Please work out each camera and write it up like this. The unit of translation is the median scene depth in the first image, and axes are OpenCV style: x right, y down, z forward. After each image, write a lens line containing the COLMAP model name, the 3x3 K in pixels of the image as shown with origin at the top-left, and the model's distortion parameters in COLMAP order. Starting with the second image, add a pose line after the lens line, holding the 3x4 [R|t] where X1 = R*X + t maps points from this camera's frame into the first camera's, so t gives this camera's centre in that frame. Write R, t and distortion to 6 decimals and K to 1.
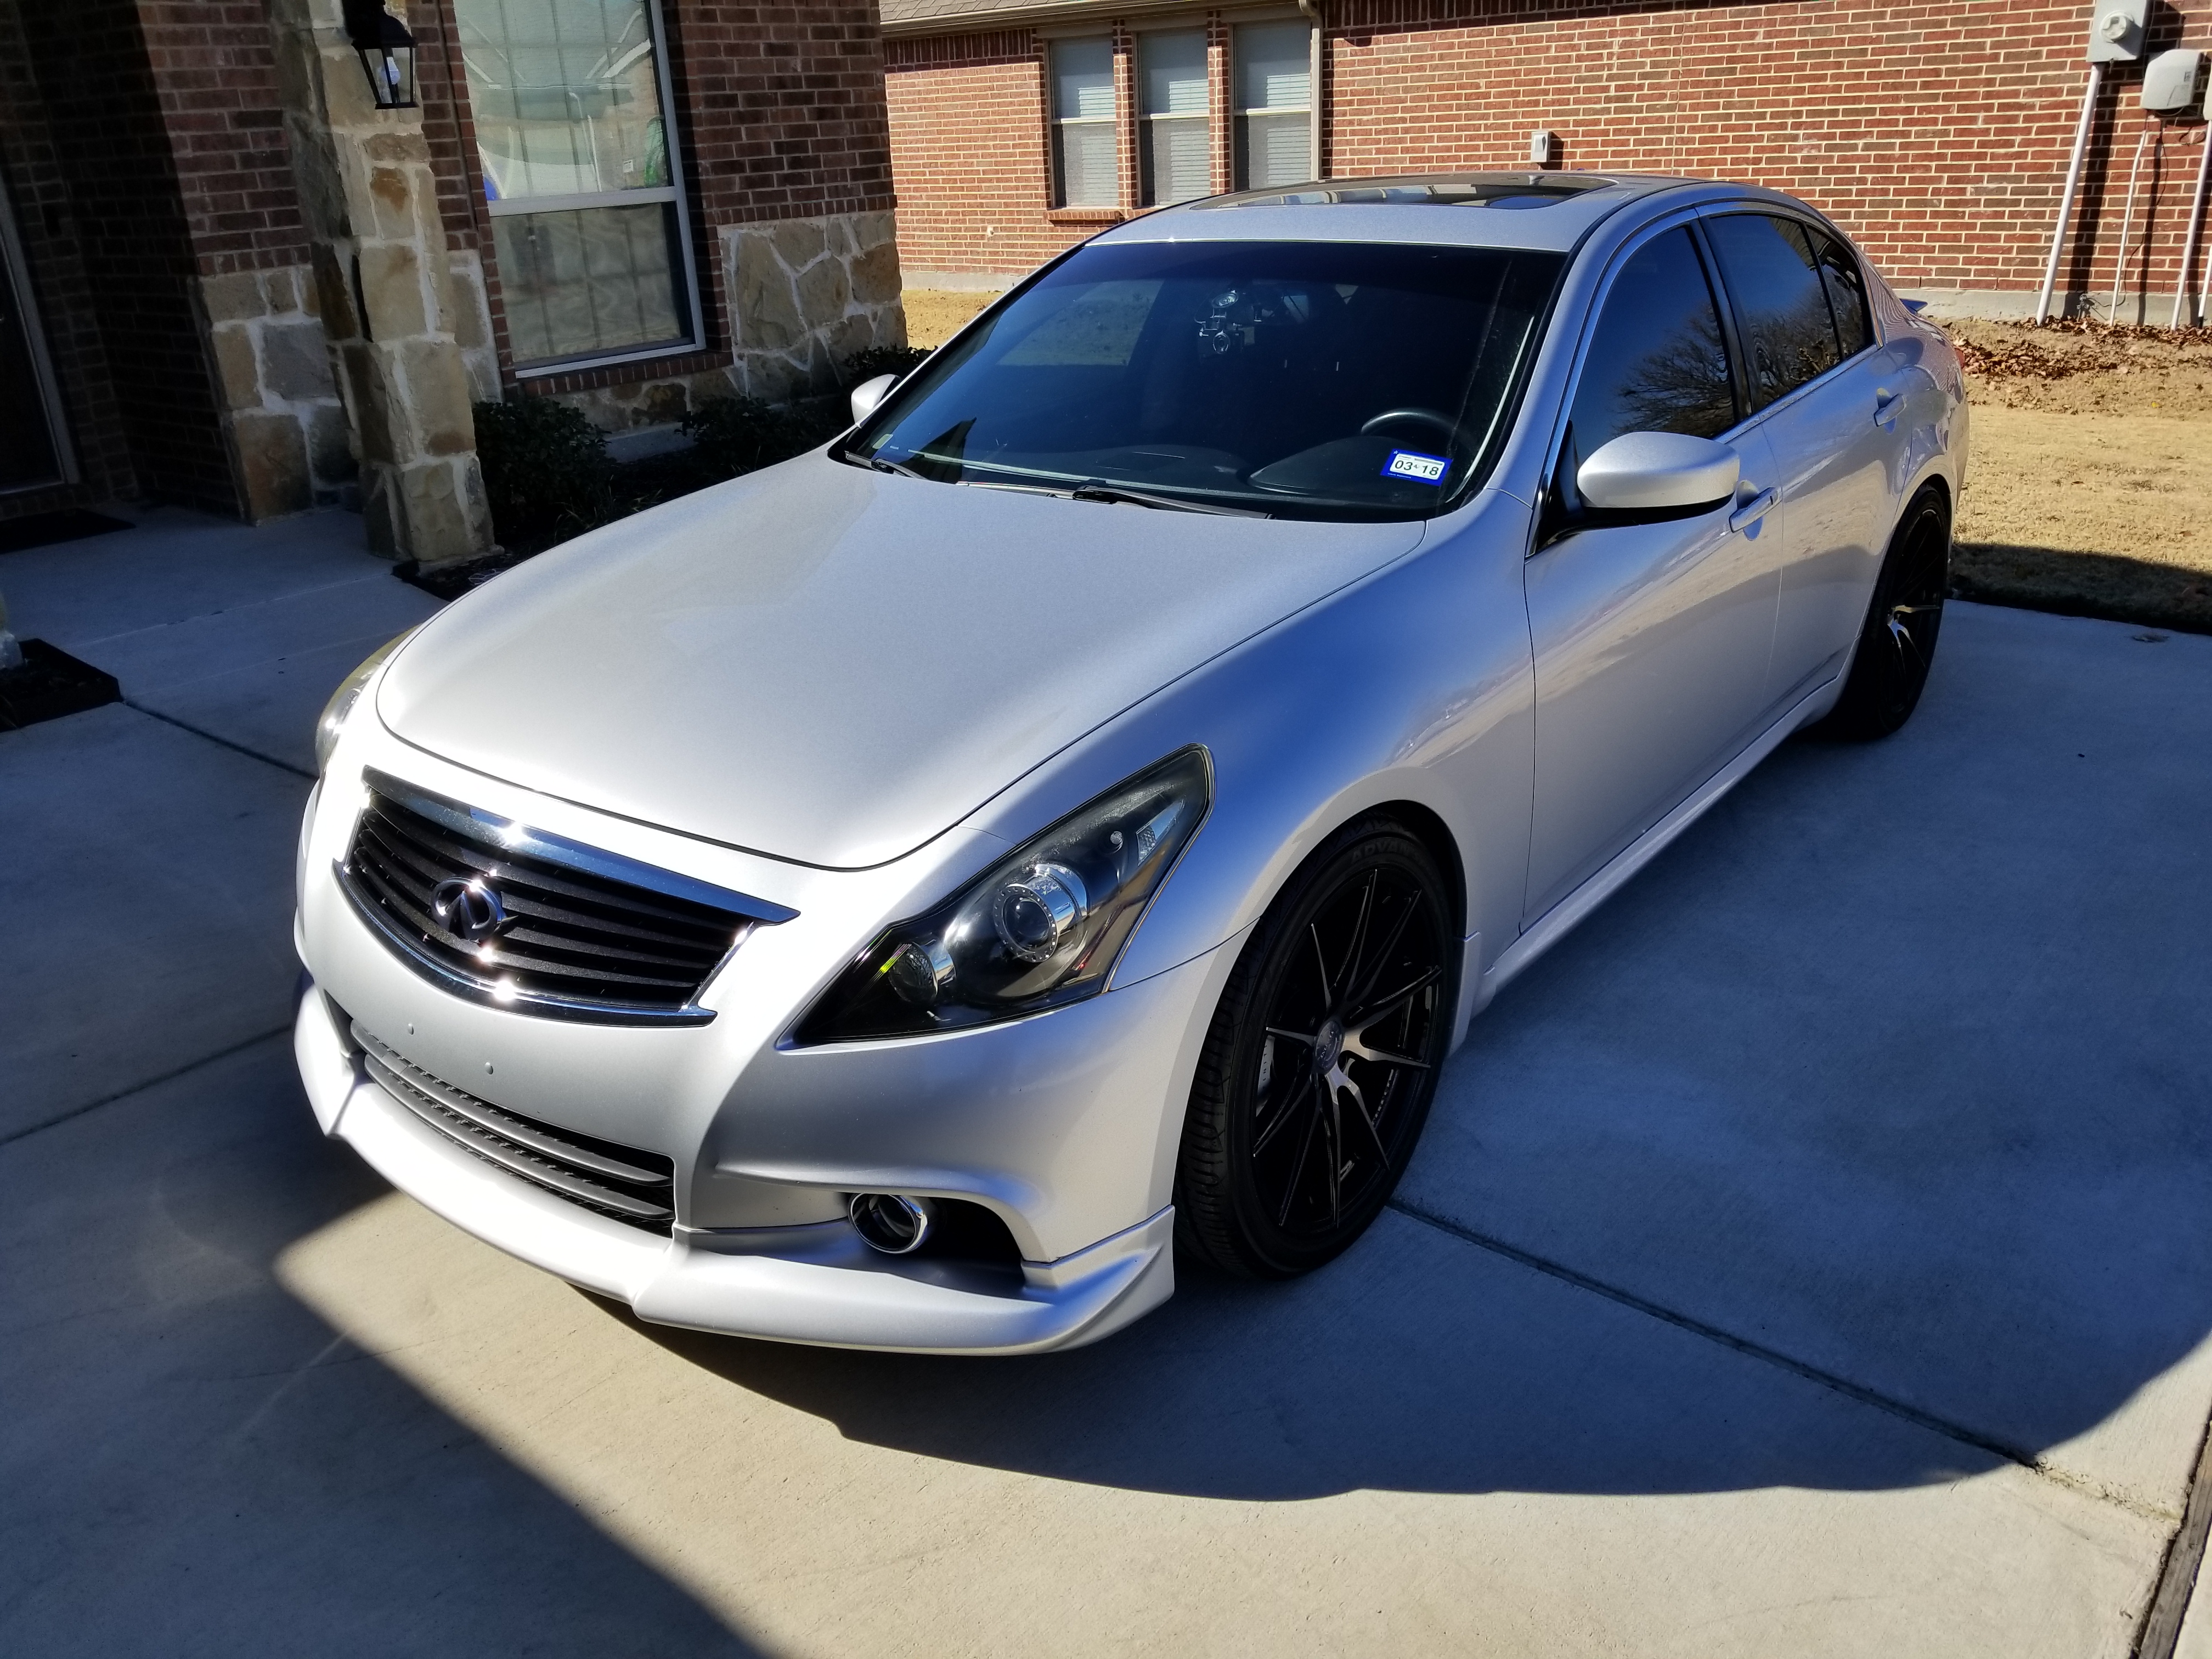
lens RADIAL K [[1677.2, 0, 1109.1], [0, 1677.2, 829.5], [0, 0, 1]] dist [-0.042159, -0.000344]
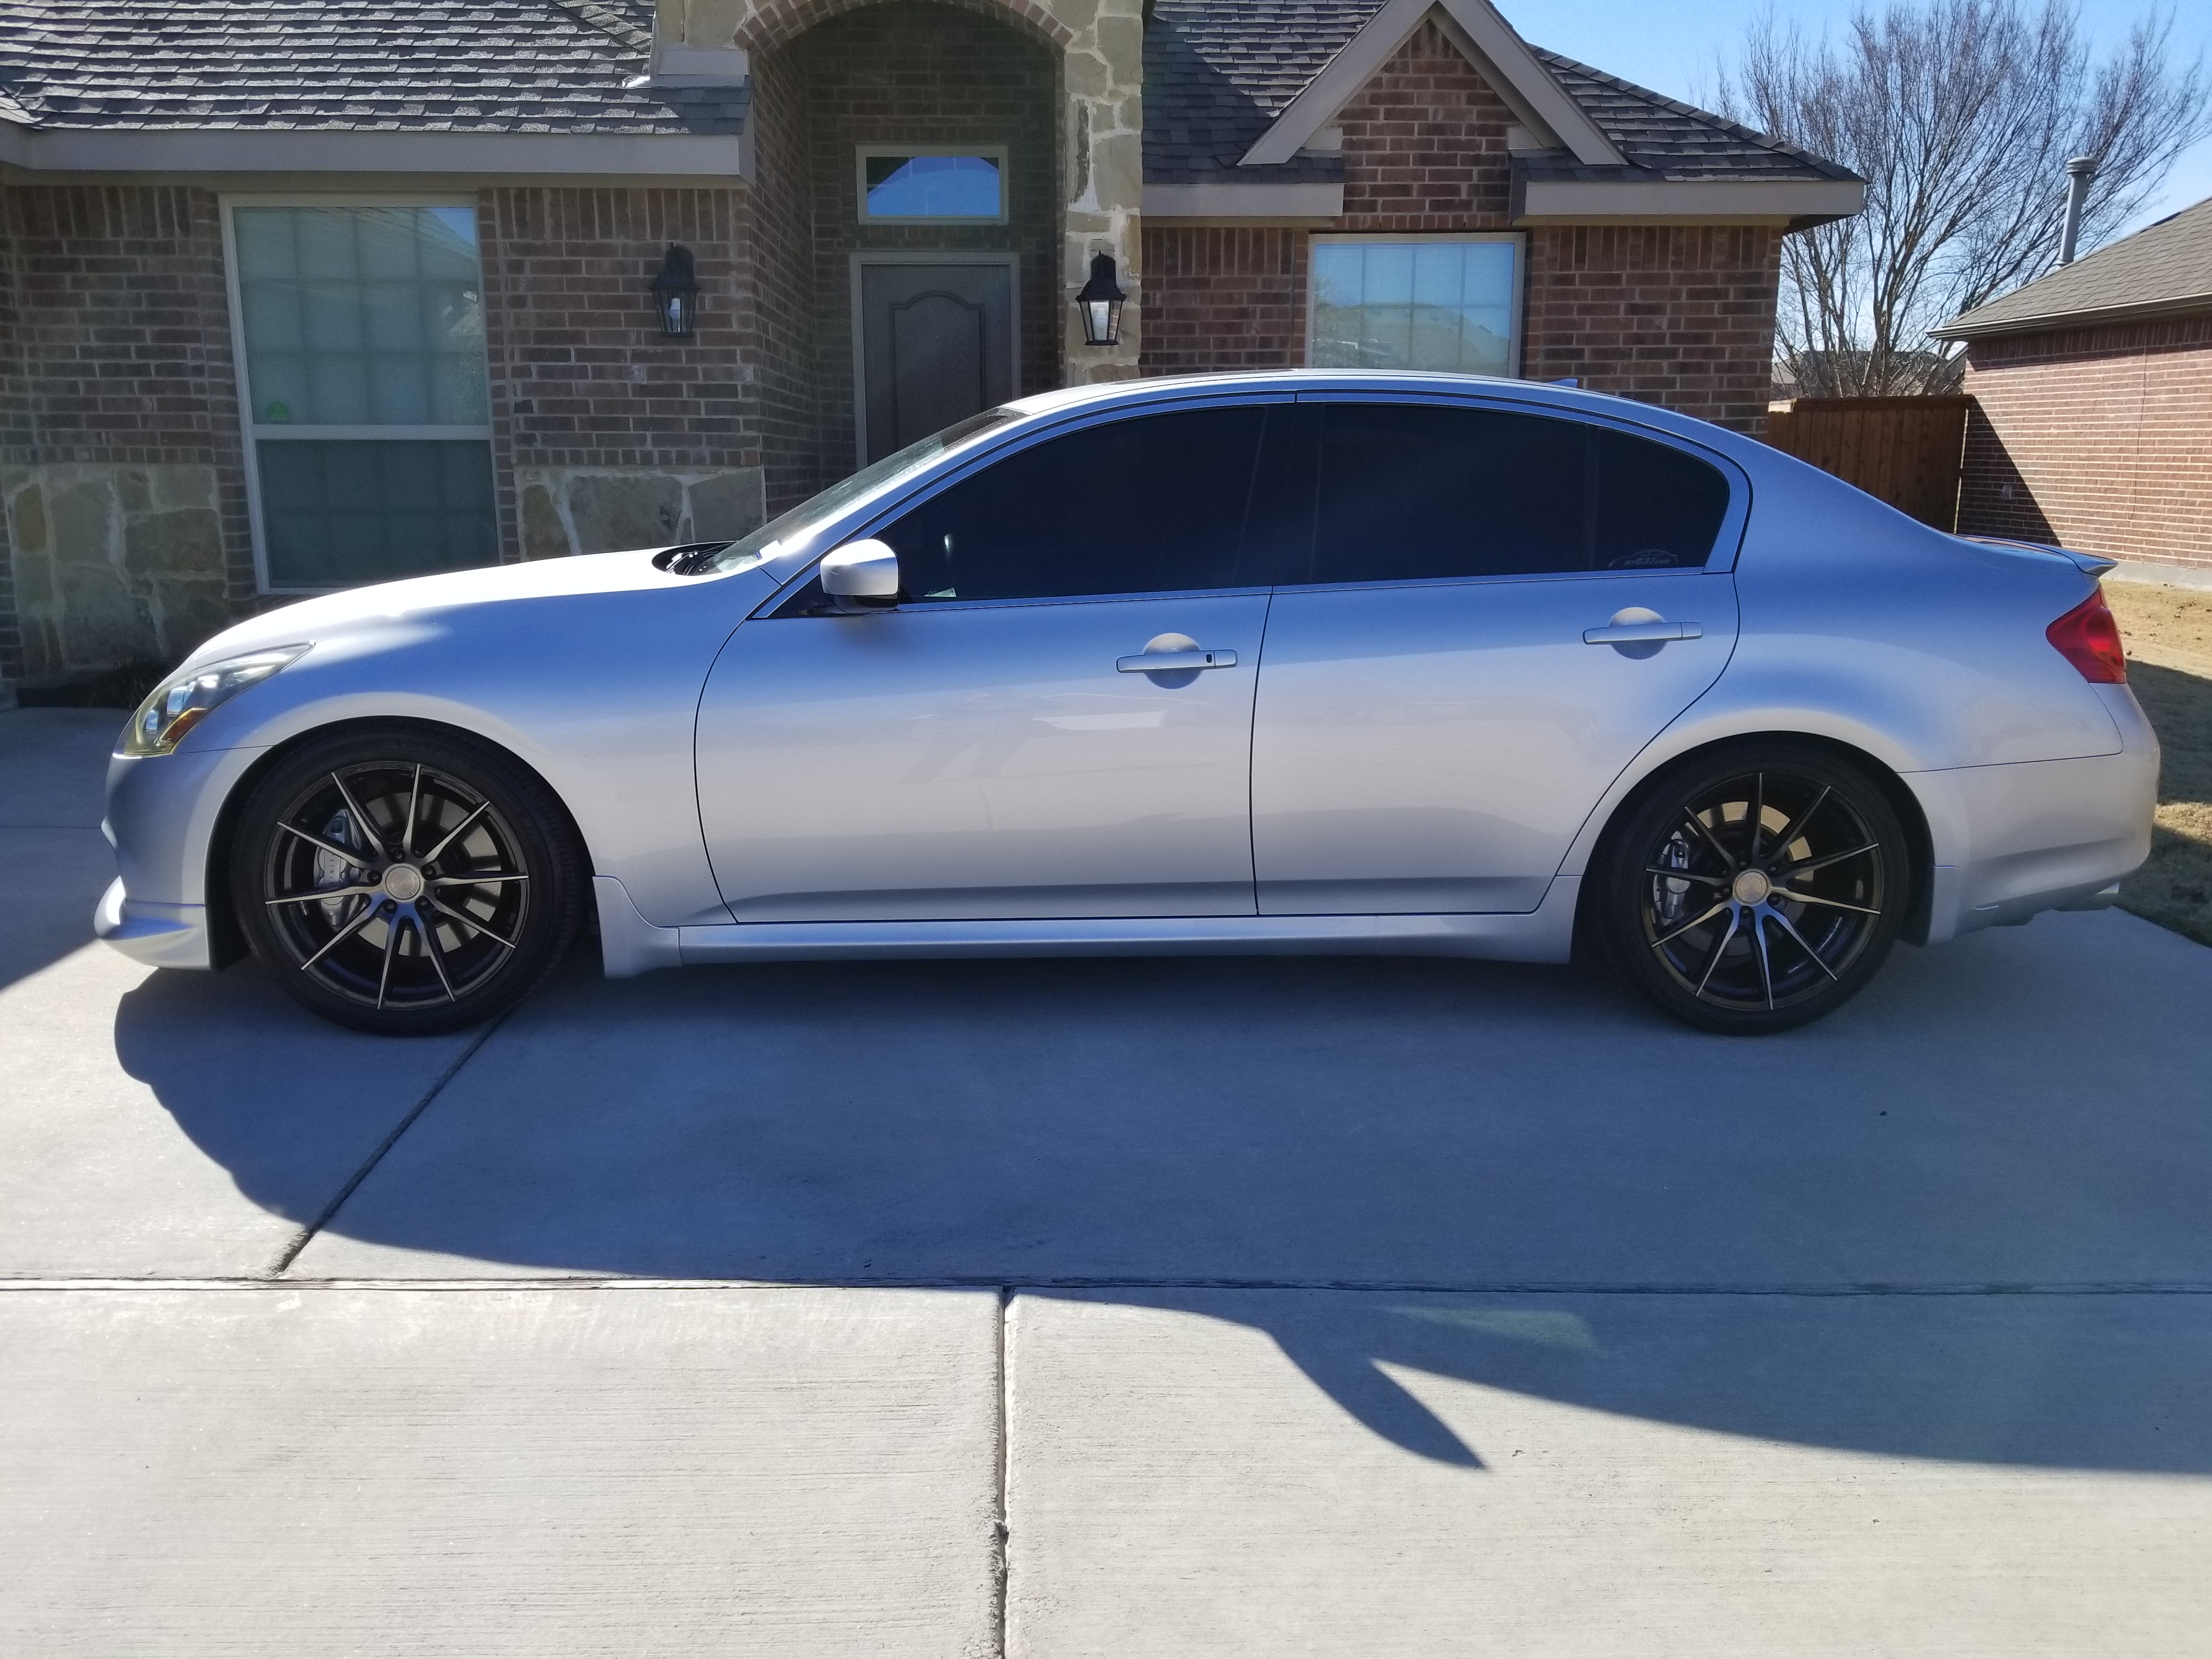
lens RADIAL K [[1677.2, 0, 1101.4], [0, 1677.2, 828.7], [0, 0, 1]] dist [-0.042159, -0.000344]
pose [[0.684334, 0.186410, -0.704939, 0.374073], [-0.294059, 0.955222, -0.032871, -0.012280], [0.667245, 0.229789, 0.708506, 0.083287]]
